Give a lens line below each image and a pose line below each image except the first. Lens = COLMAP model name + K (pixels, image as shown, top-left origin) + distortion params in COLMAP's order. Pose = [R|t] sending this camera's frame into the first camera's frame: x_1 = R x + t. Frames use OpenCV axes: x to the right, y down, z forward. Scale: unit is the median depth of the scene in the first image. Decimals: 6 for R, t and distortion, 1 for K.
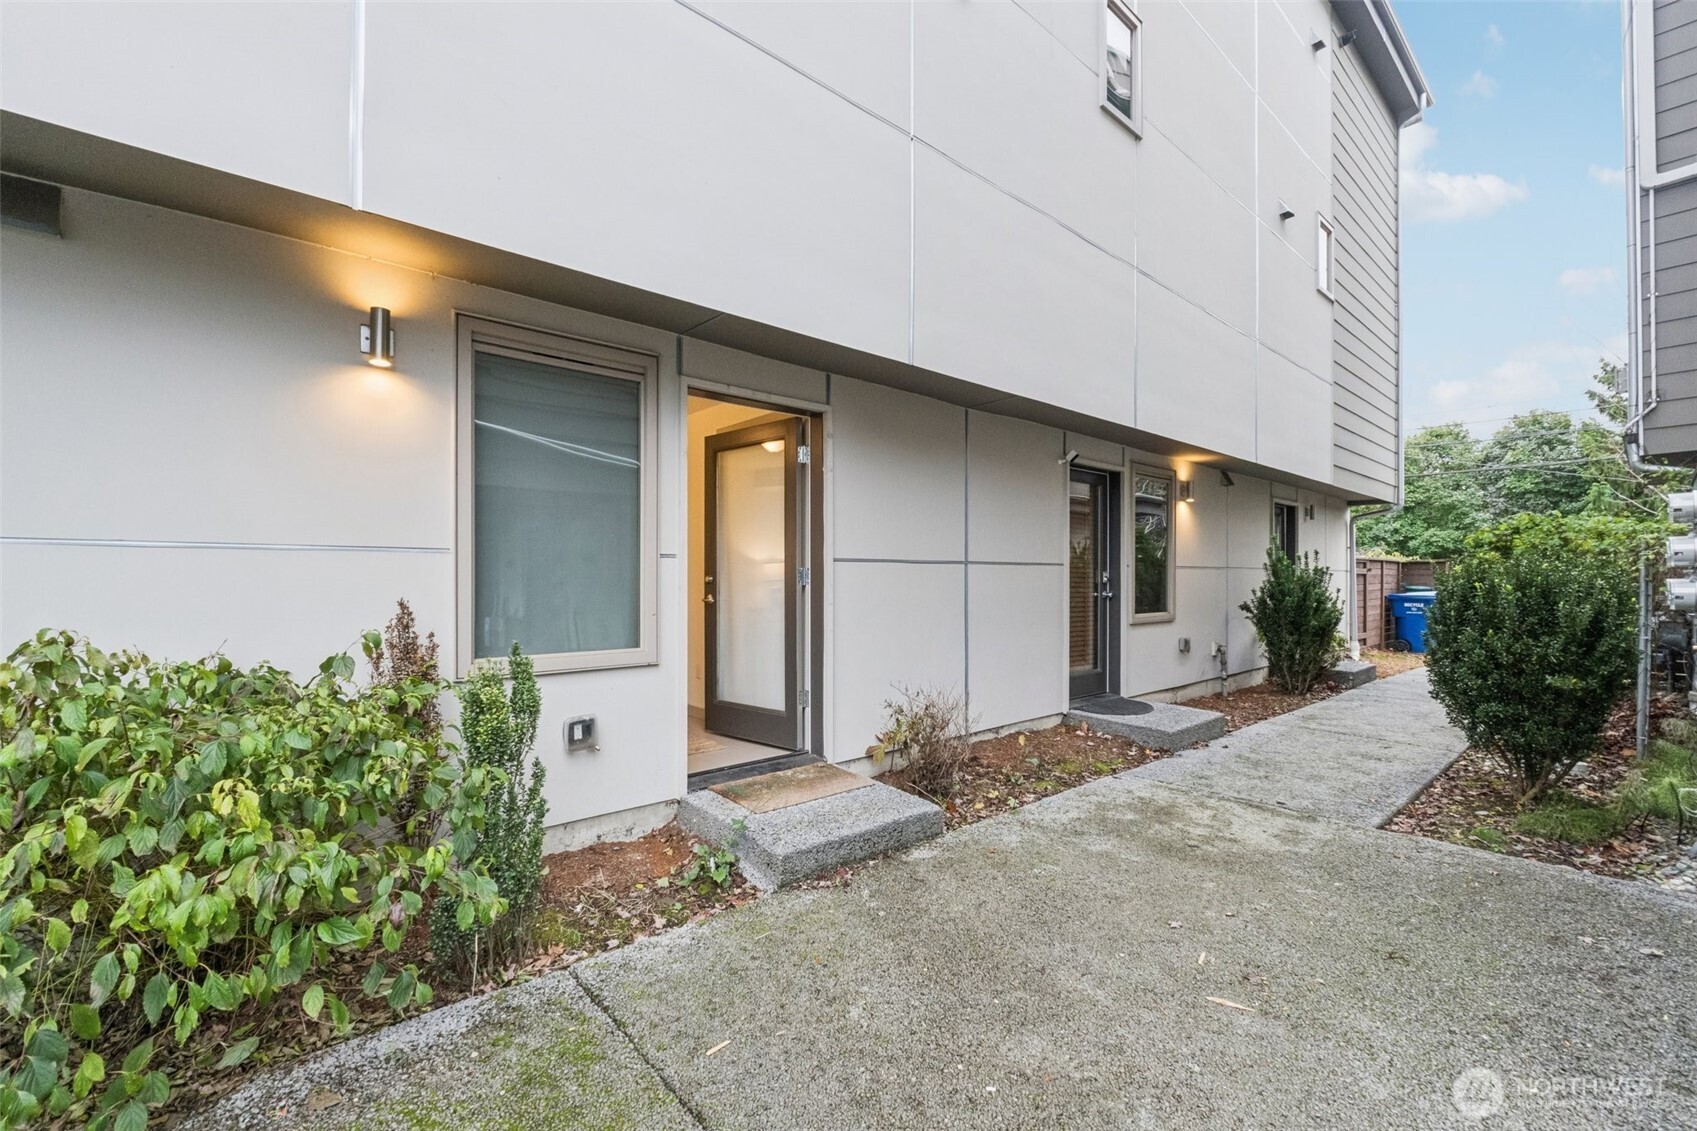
lens RADIAL K [[706.4, 0, 853.0], [0, 706.4, 560.2], [0, 0, 1]] dist [-0.008300, -0.000092]
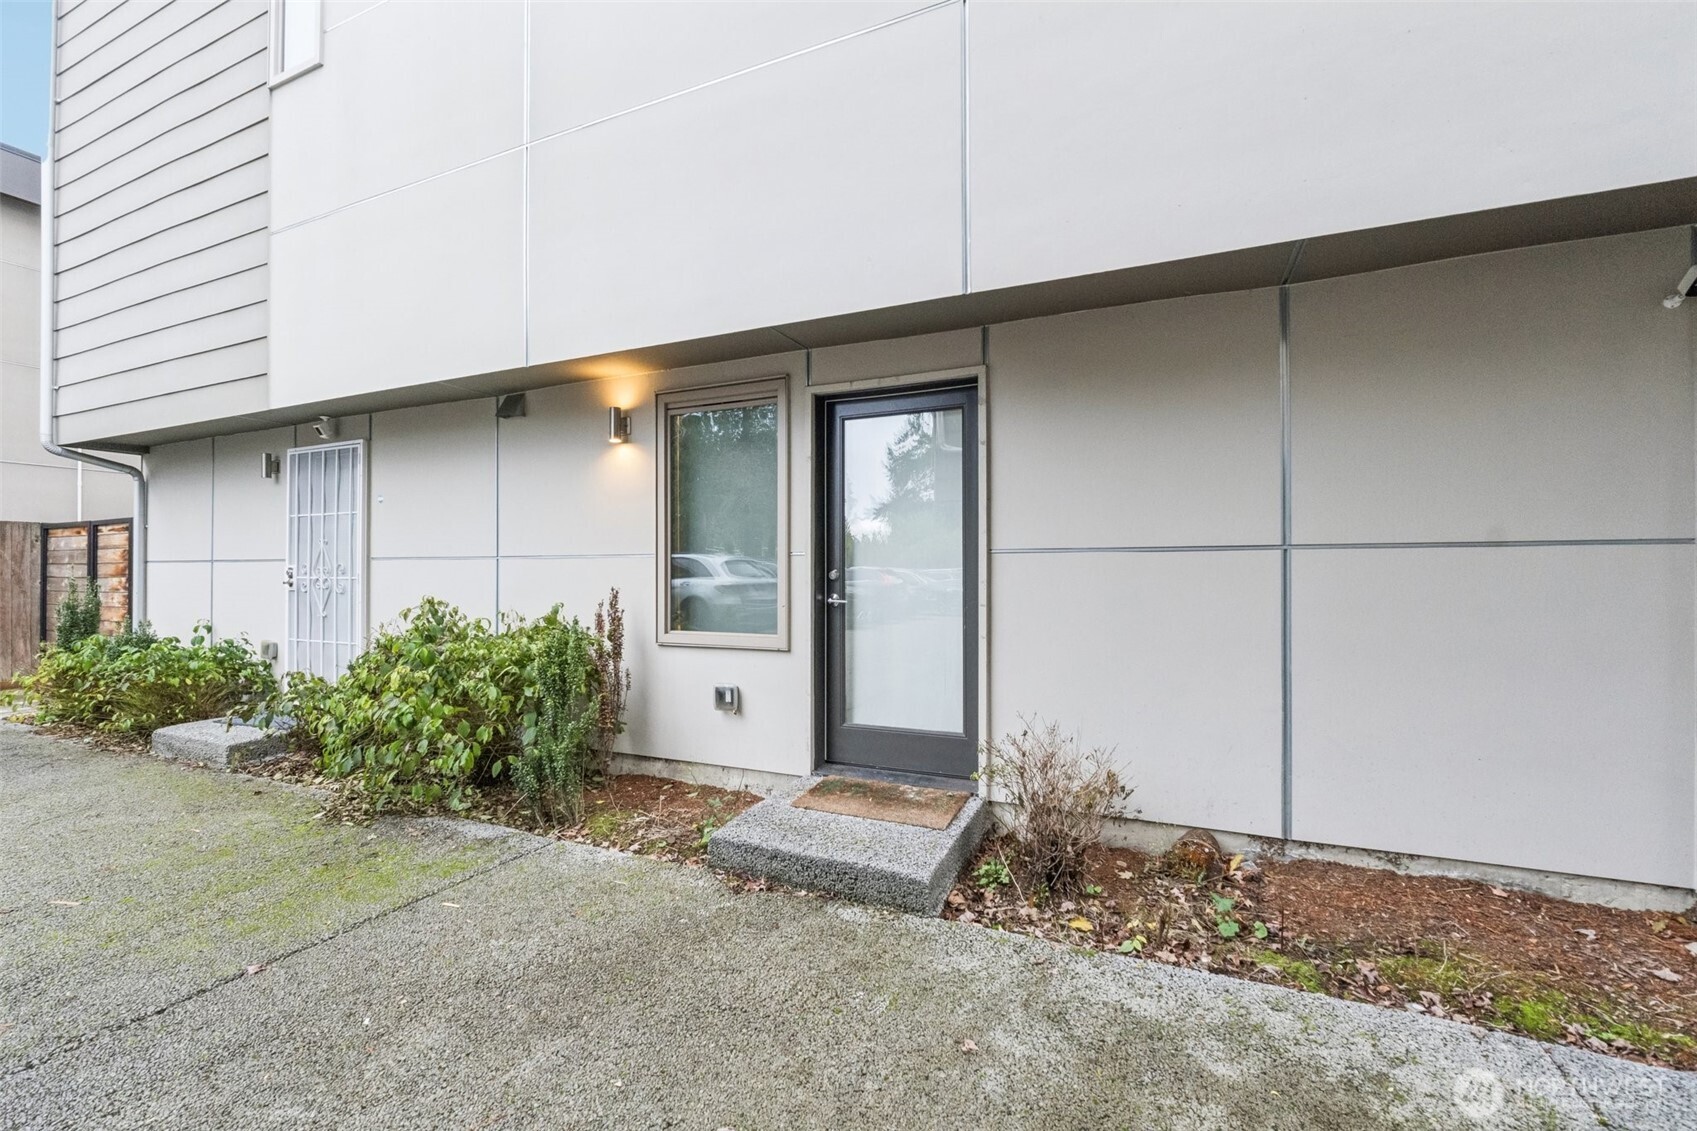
lens RADIAL K [[711.3, 0, 863.7], [0, 711.3, 562.1], [0, 0, 1]] dist [-0.005846, -0.000600]
pose [[0.421210, -0.014590, -0.906846, 0.826708], [0.025947, 0.999655, -0.004031, 0.012994], [0.906592, -0.021832, 0.421443, 0.653022]]
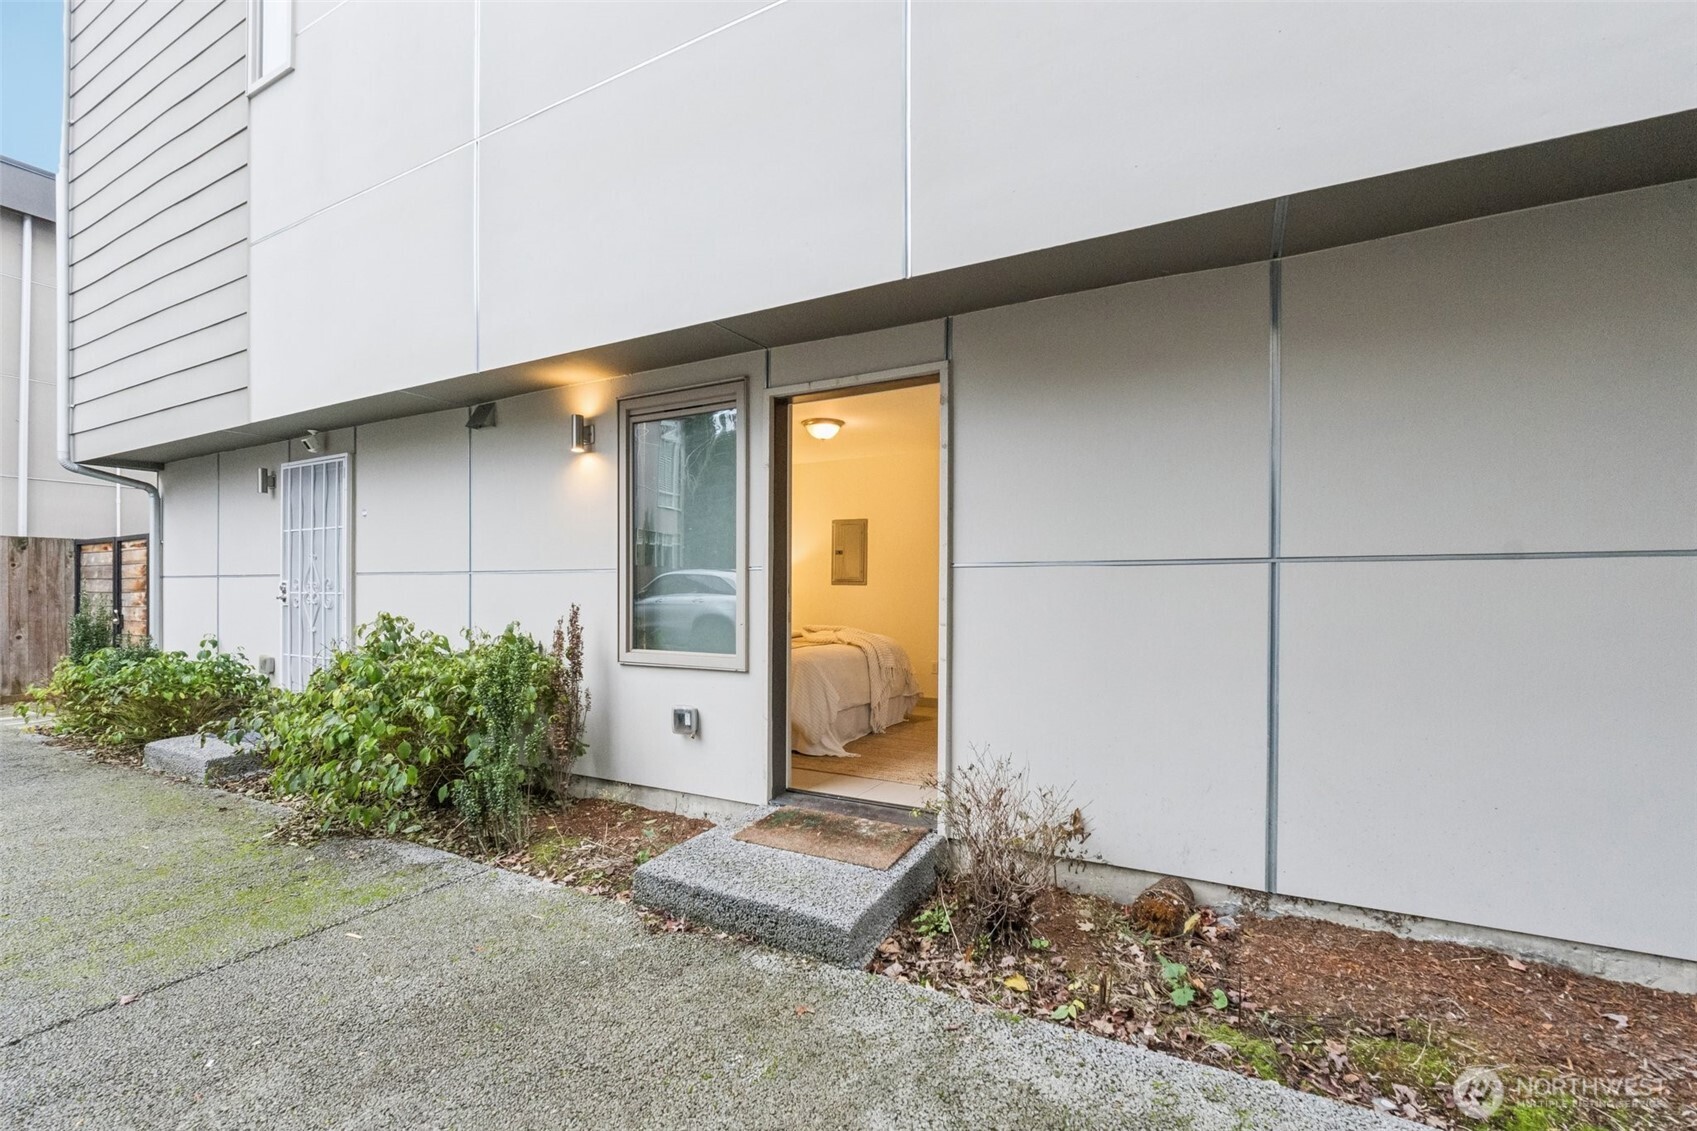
lens RADIAL K [[723.7, 0, 873.2], [0, 723.7, 589.3], [0, 0, 1]] dist [-0.007129, 0.000015]
pose [[0.360216, -0.001310, -0.932868, 0.822761], [0.024008, 0.999681, 0.007867, 0.019561], [0.932560, -0.025230, 0.360133, 0.813437]]
